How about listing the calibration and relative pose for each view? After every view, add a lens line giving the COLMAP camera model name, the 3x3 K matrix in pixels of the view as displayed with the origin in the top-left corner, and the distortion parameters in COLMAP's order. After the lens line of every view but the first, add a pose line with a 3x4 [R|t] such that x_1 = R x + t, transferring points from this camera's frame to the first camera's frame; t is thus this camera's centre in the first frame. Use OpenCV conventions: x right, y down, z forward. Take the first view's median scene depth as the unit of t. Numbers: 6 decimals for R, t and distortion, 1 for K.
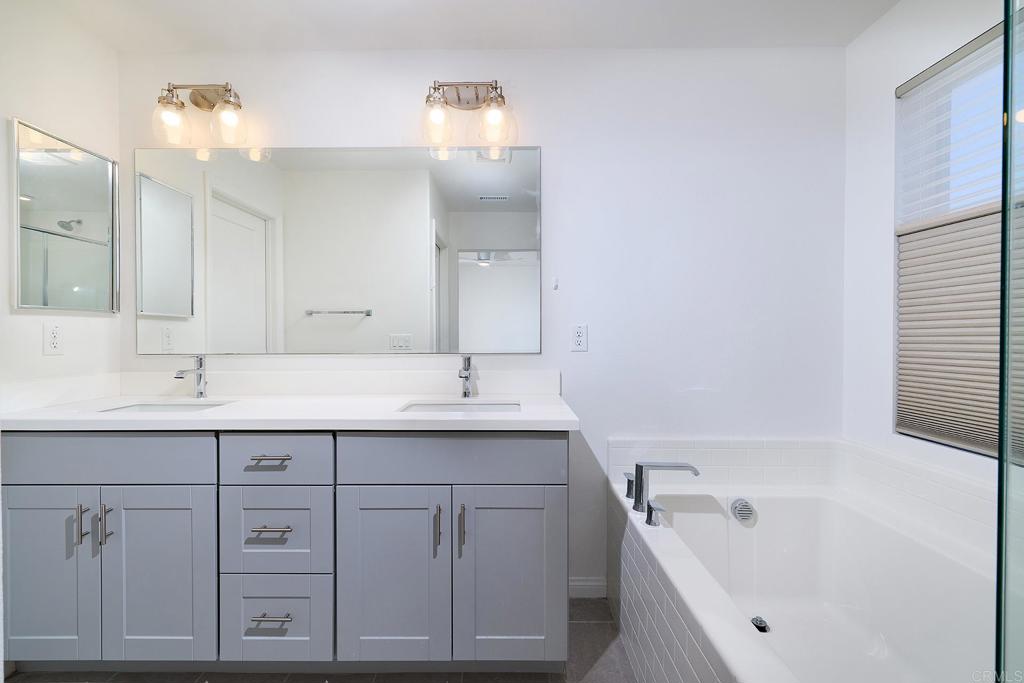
lens RADIAL K [[442.9, 0, 512.5], [0, 442.9, 340.9], [0, 0, 1]] dist [0.001127, 0.000288]
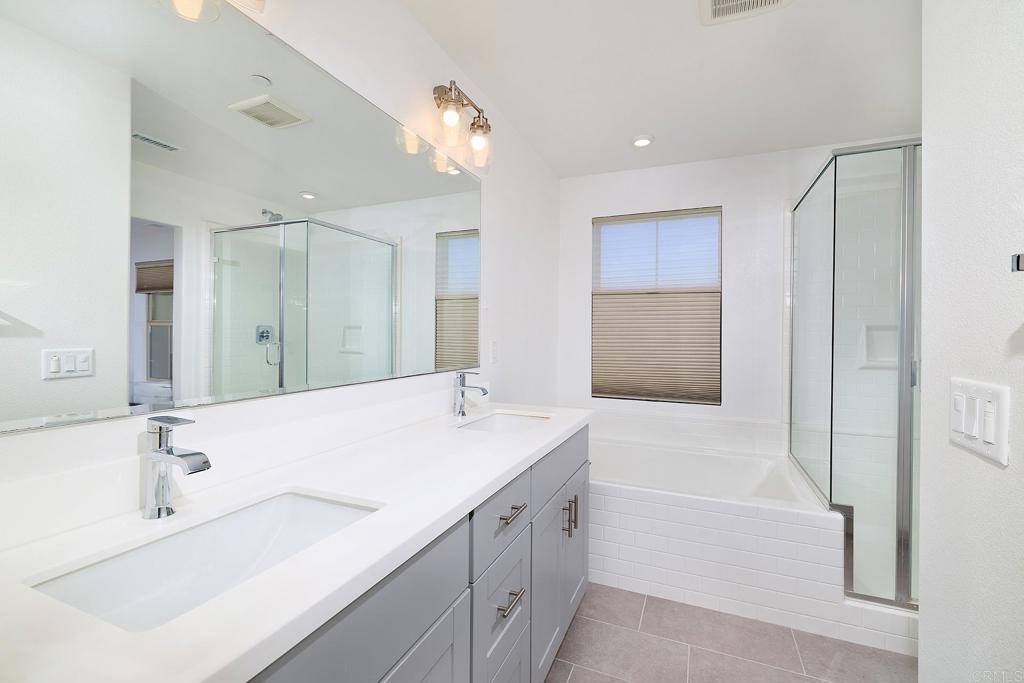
lens RADIAL K [[442.9, 0, 513.1], [0, 442.9, 342.4], [0, 0, 1]] dist [0.001127, 0.000288]
pose [[0.397875, 0.002543, 0.917436, -1.037166], [-0.000168, 0.999996, -0.002699, -0.024957], [-0.917439, 0.000920, 0.397874, 0.546702]]
